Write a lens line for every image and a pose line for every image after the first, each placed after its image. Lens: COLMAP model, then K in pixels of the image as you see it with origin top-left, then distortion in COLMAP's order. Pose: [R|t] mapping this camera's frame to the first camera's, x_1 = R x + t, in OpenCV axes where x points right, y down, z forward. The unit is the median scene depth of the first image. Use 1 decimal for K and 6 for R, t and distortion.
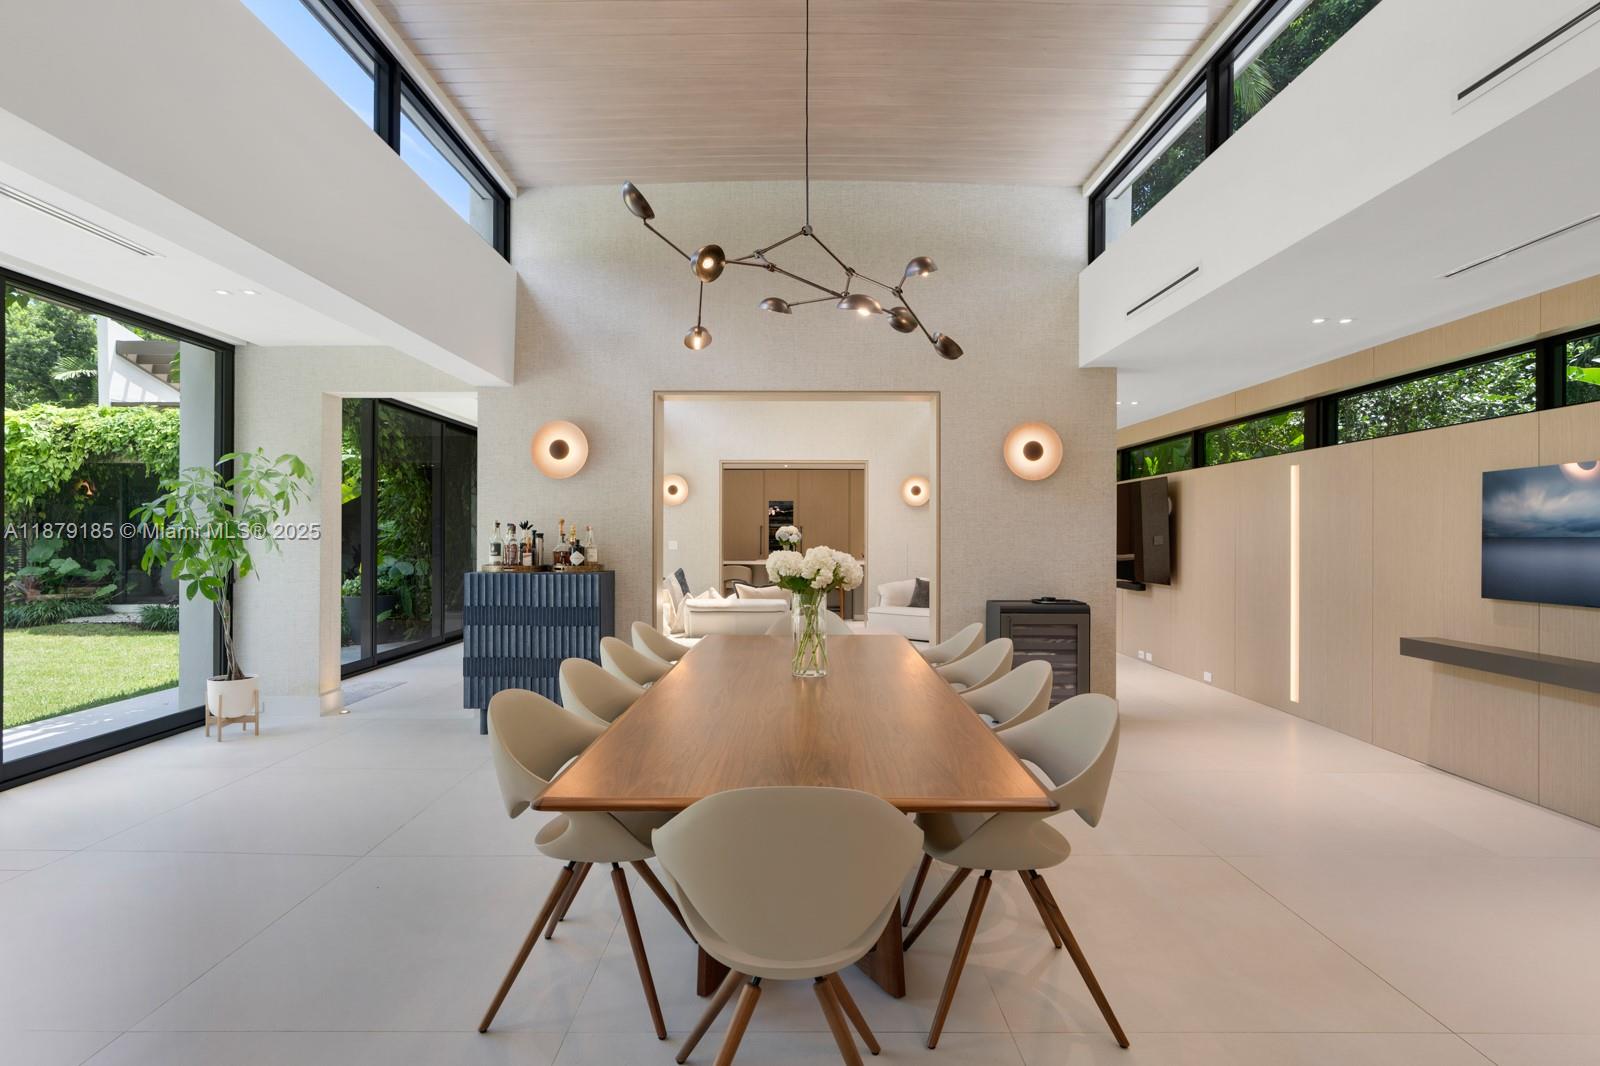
lens RADIAL K [[781.3, 0, 800.0], [0, 781.3, 533.0], [0, 0, 1]] dist [-0.015924, 0.000765]
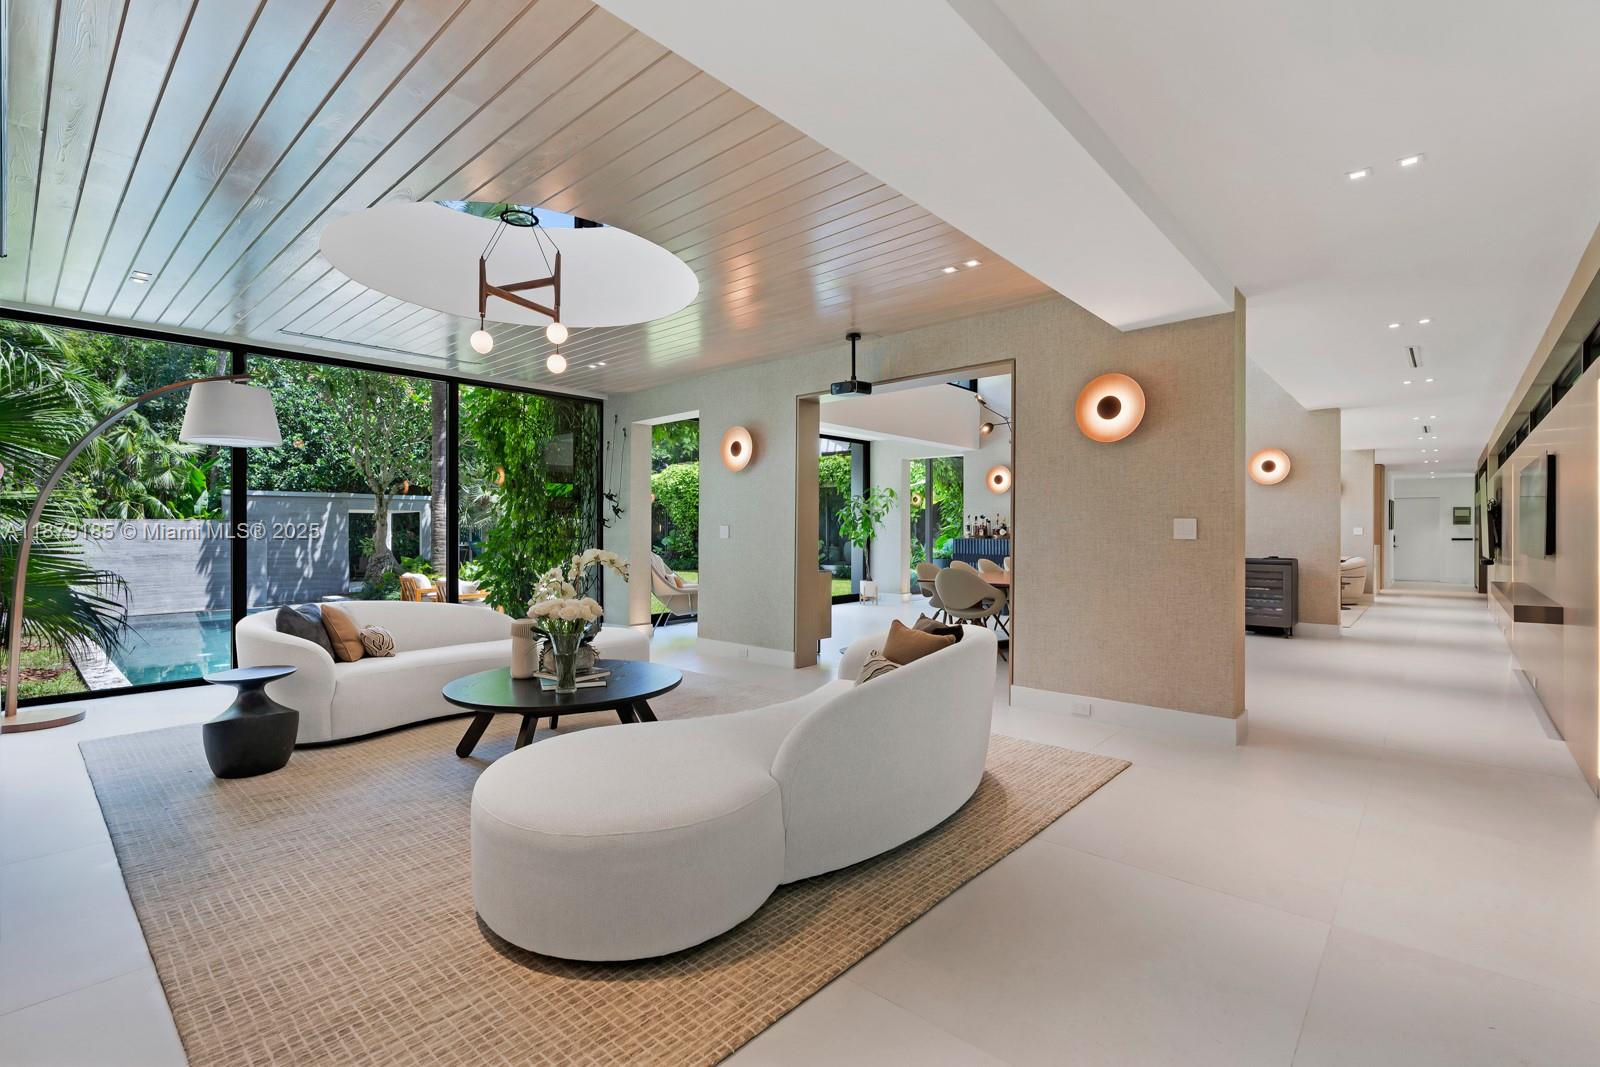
lens RADIAL K [[716.4, 0, 800.0], [0, 716.4, 533.5], [0, 0, 1]] dist [0.000260, -0.000014]
pose [[0.731866, 0.002378, -0.681445, 0.616801], [0.002931, 0.999974, 0.006638, 0.021589], [0.681442, -0.006855, 0.731840, -0.761744]]
